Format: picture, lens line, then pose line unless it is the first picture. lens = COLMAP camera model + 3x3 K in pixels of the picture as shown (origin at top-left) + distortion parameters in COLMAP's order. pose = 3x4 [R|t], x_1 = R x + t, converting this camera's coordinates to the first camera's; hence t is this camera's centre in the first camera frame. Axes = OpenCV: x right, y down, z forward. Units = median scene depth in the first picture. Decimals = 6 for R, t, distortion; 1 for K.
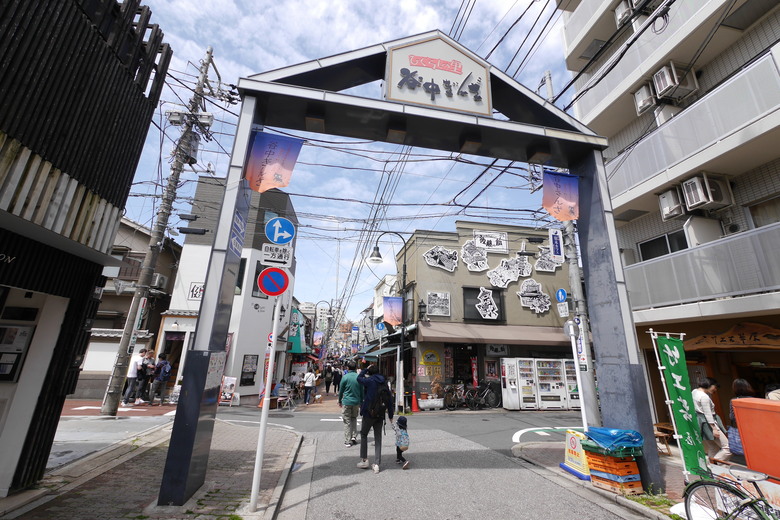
lens RADIAL K [[321.9, 0, 392.1], [0, 321.9, 258.7], [0, 0, 1]] dist [-0.009481, 0.002439]
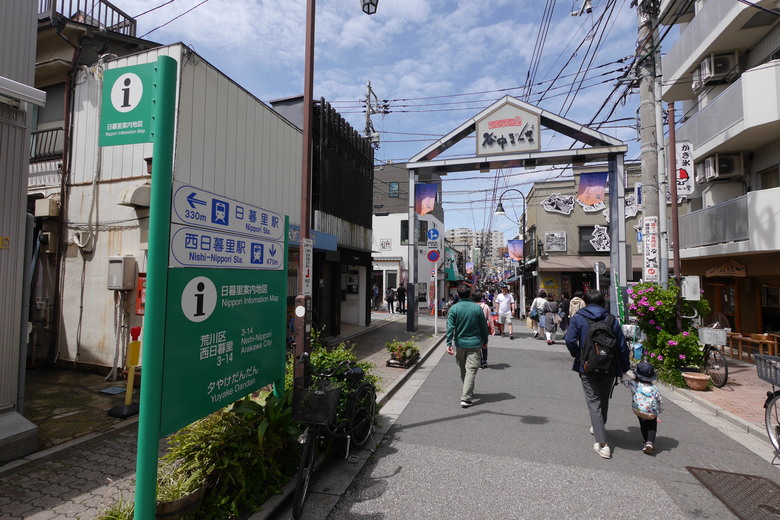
lens RADIAL K [[351.3, 0, 392.1], [0, 351.3, 260.6], [0, 0, 1]] dist [-0.000186, 0.000069]
pose [[0.894886, -0.042533, -0.444263, 0.189717], [0.145380, 0.968934, 0.200078, -0.166009], [0.421952, -0.243634, 0.873269, -0.518930]]
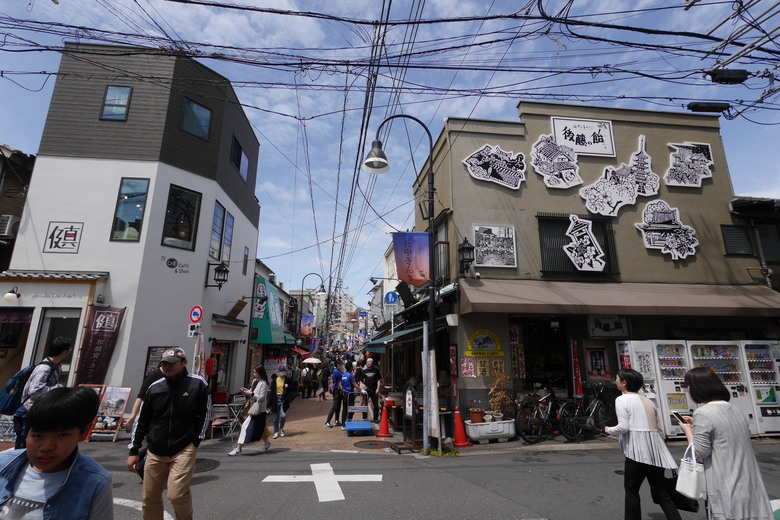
lens RADIAL K [[351.3, 0, 391.9], [0, 351.3, 264.8], [0, 0, 1]] dist [-0.000186, 0.000069]
pose [[0.998669, -0.032293, -0.040228, -0.007330], [0.034602, 0.997711, 0.058097, 0.138685], [0.038260, -0.059412, 0.997500, 0.420876]]
